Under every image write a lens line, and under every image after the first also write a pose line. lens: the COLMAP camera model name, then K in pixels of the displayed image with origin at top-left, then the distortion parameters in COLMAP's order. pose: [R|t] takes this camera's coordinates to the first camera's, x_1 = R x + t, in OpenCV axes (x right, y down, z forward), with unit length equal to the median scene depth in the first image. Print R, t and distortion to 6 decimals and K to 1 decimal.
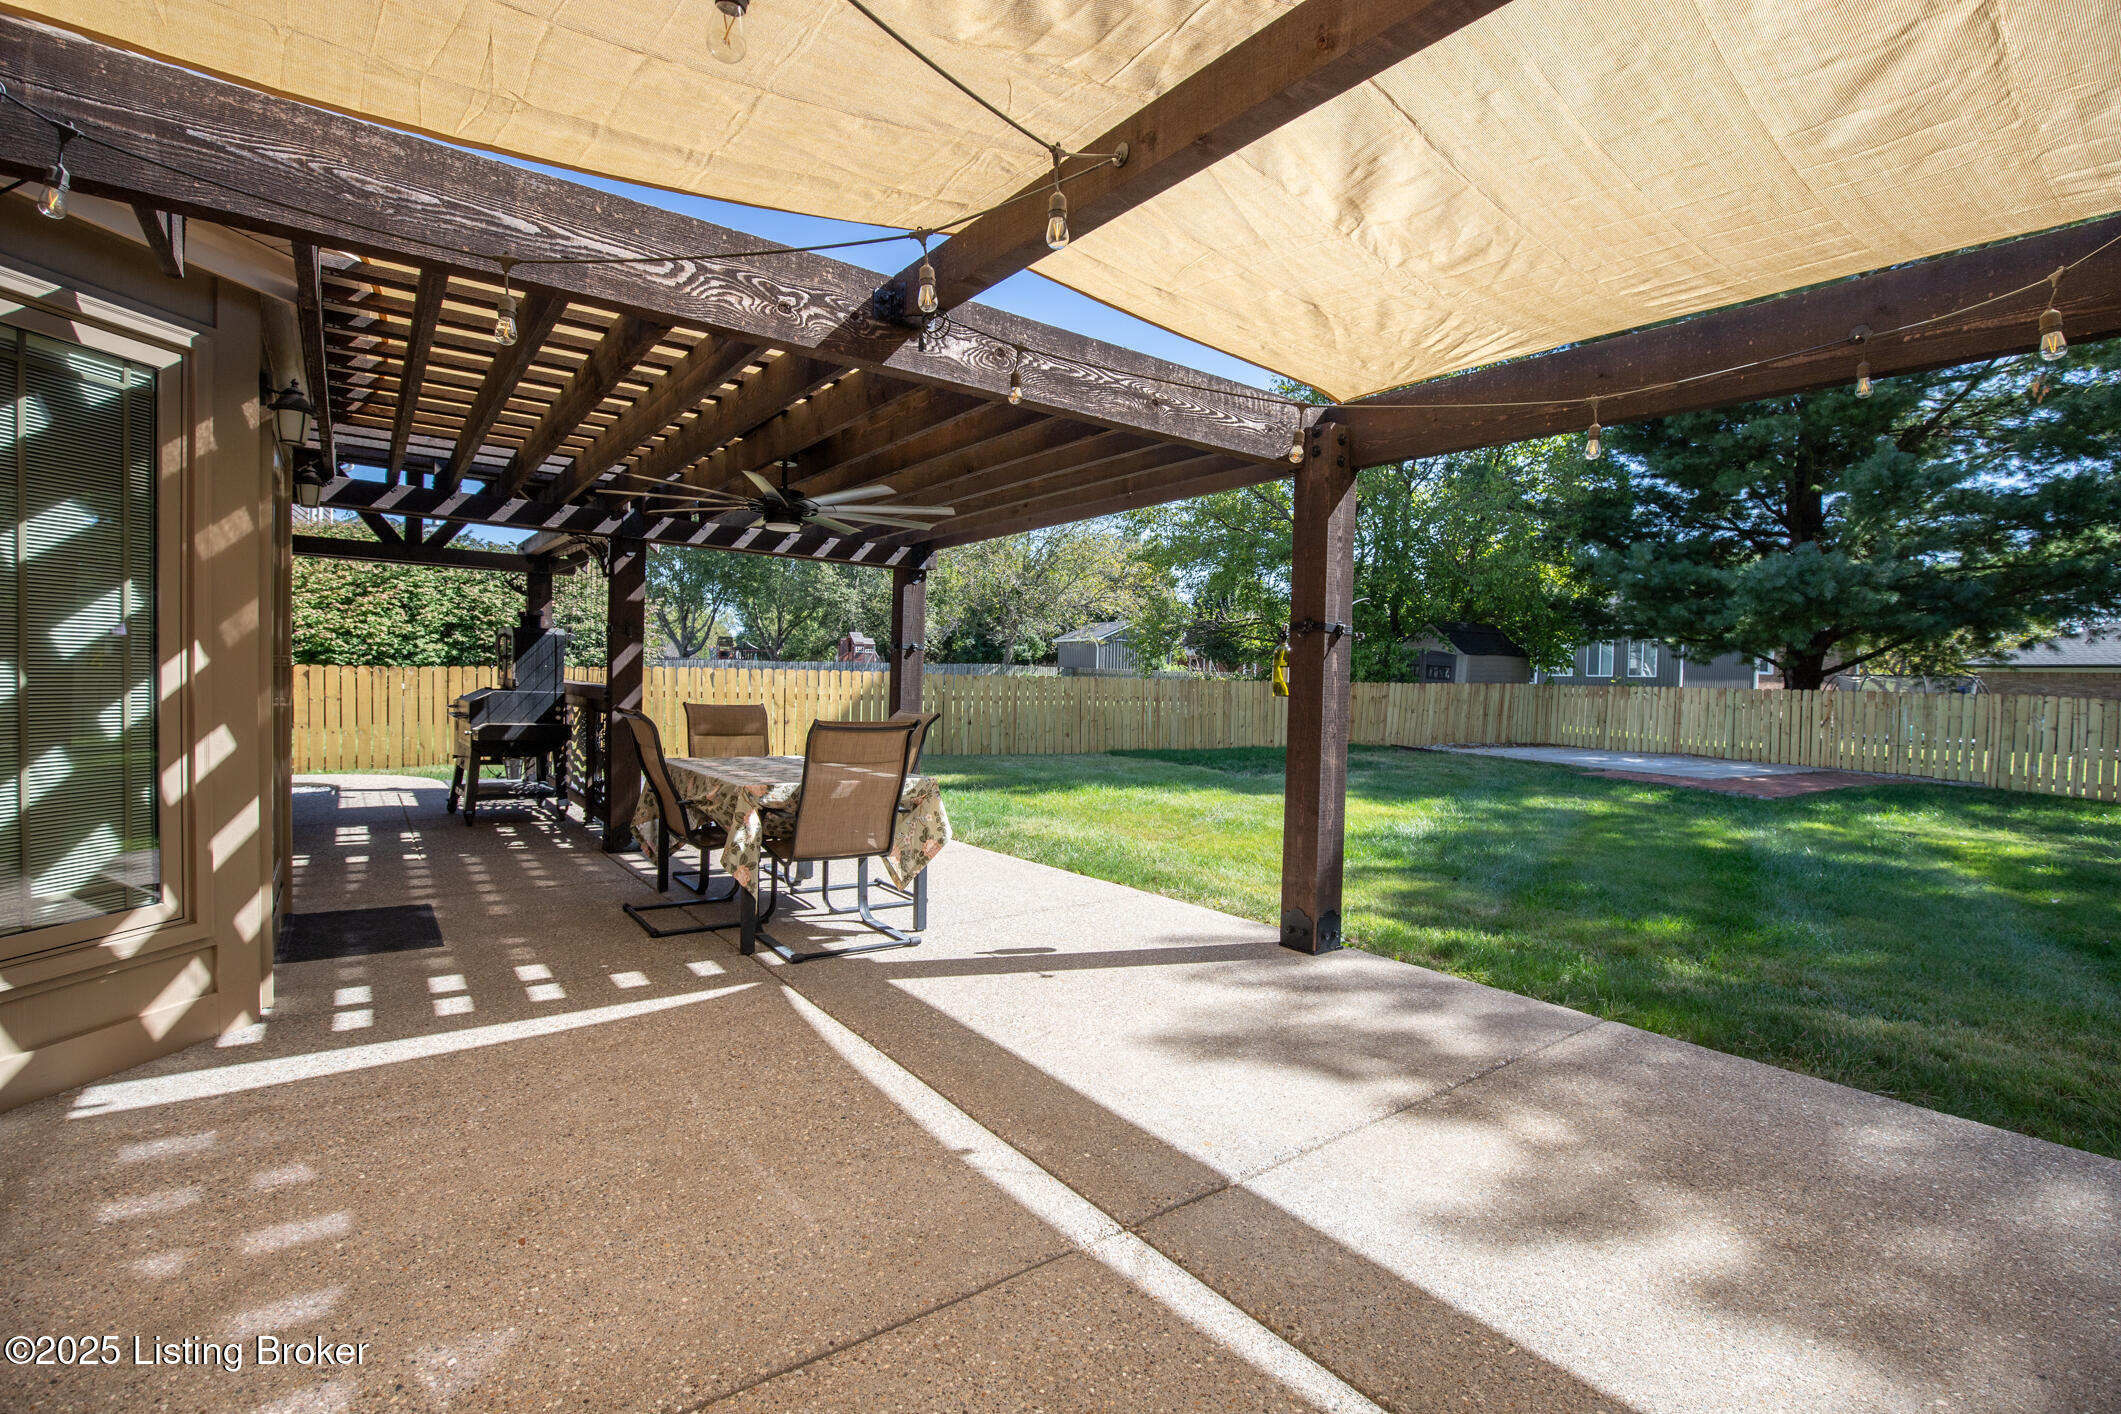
lens RADIAL K [[977.9, 0, 1060.5], [0, 977.9, 707.0], [0, 0, 1]] dist [-0.021650, 0.000025]
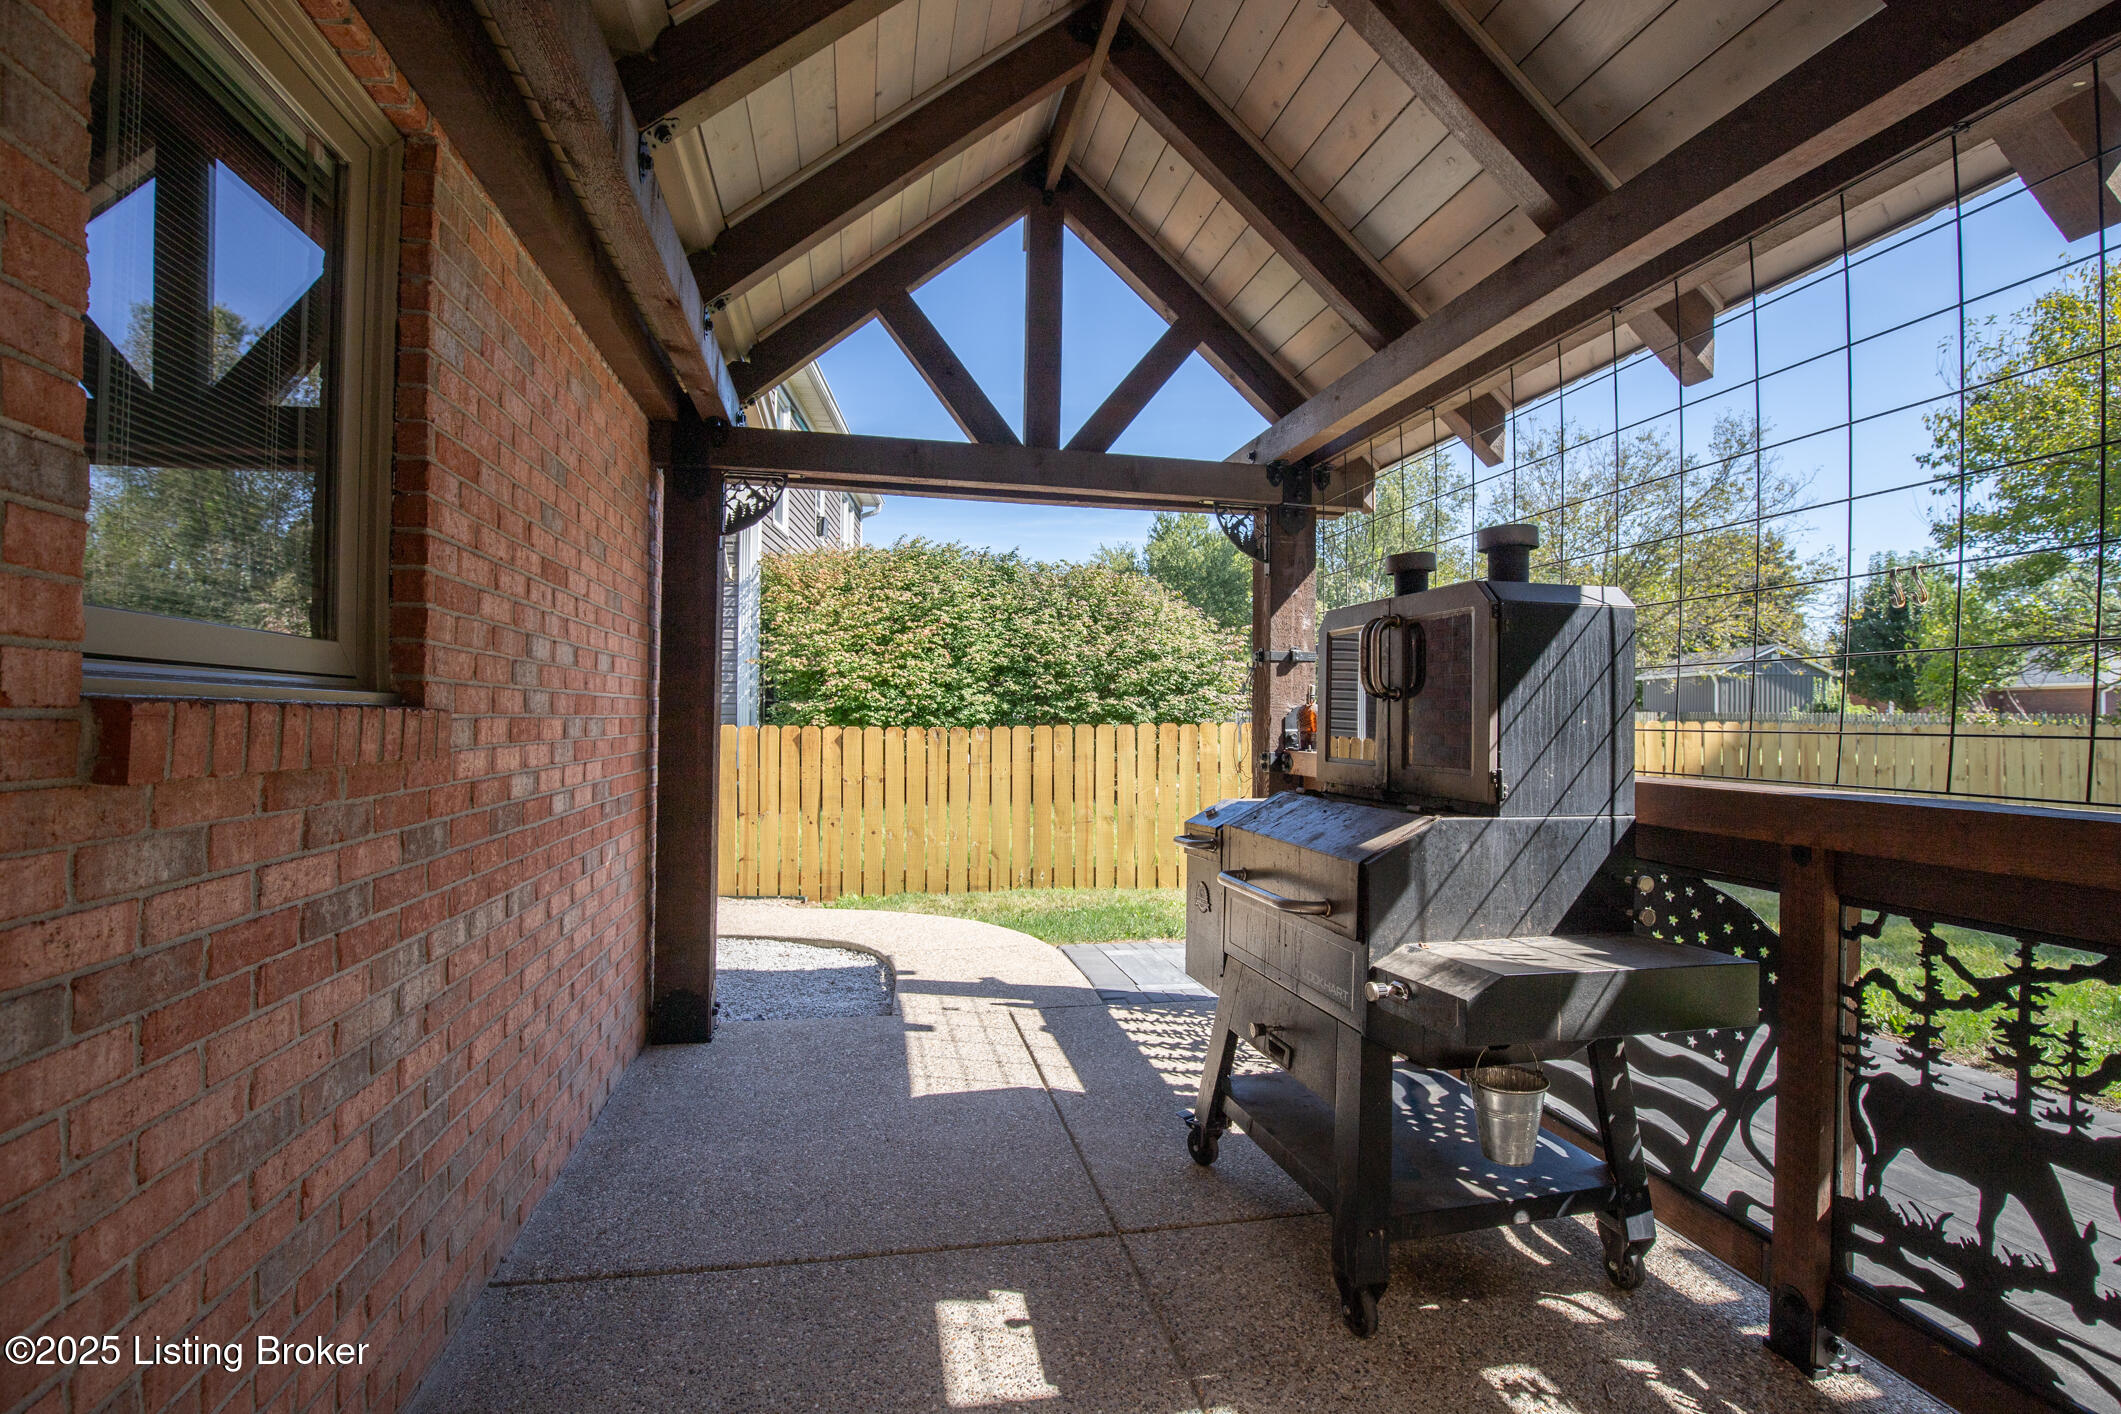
lens RADIAL K [[977.9, 0, 1060.5], [0, 977.9, 707.0], [0, 0, 1]] dist [-0.021650, 0.000025]
pose [[0.906062, -0.025526, -0.422375, -0.293608], [0.003039, 0.998546, -0.053828, -0.016762], [0.423135, 0.047488, 0.904821, 0.372257]]
